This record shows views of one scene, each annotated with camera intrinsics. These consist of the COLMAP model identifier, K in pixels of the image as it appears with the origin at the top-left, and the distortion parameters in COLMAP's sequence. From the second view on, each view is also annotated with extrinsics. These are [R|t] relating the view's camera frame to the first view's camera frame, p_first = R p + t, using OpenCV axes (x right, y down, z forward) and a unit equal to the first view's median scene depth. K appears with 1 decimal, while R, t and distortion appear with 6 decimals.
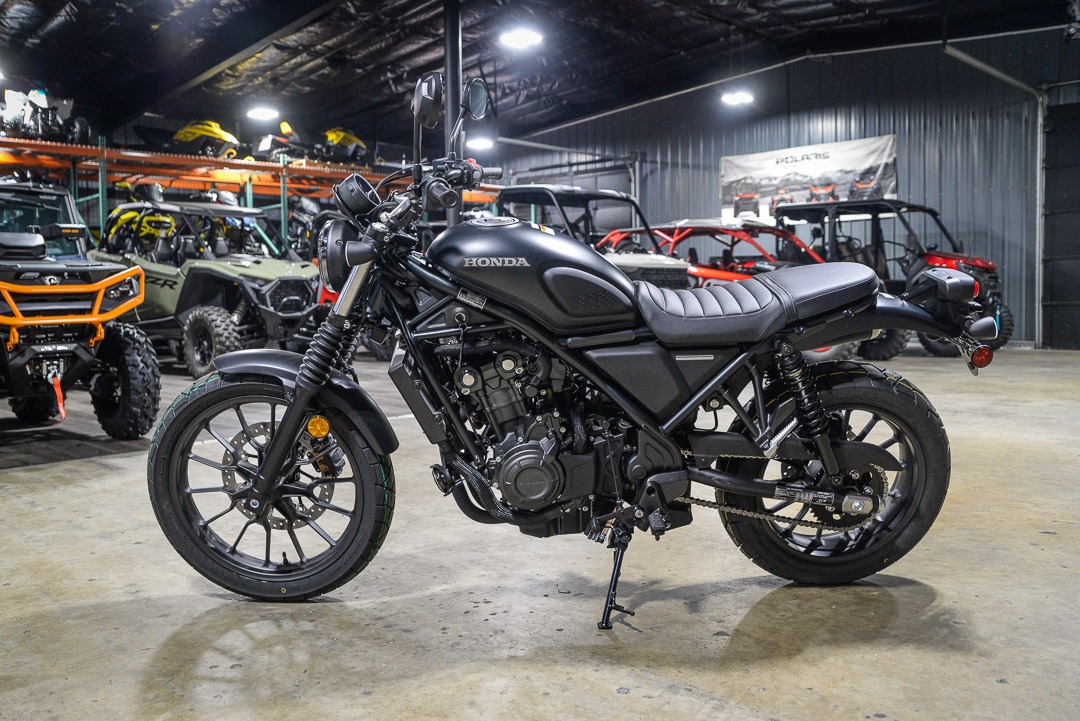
lens RADIAL K [[914.1, 0, 529.3], [0, 914.1, 429.6], [0, 0, 1]] dist [-0.080348, 0.069142]
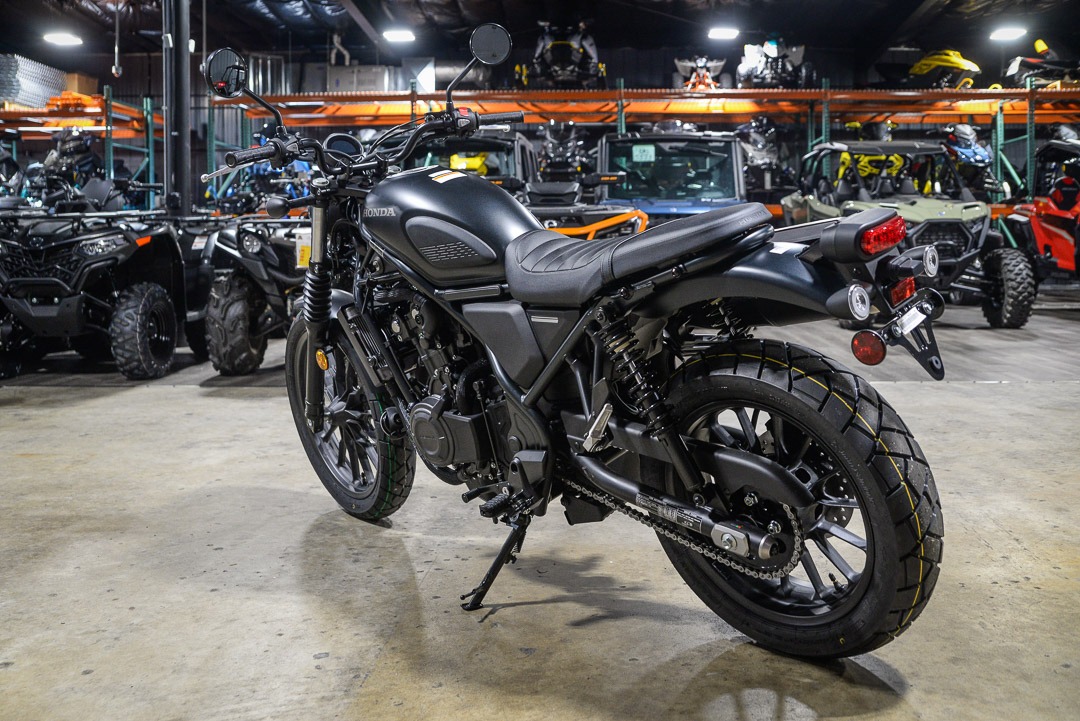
lens RADIAL K [[969.0, 0, 534.3], [0, 969.0, 366.7], [0, 0, 1]] dist [-0.111329, 0.111776]
pose [[0.687659, 0.096011, -0.719658, 0.460781], [-0.104612, 0.993977, 0.032649, -0.035773], [0.718458, 0.052833, 0.693561, 0.210818]]
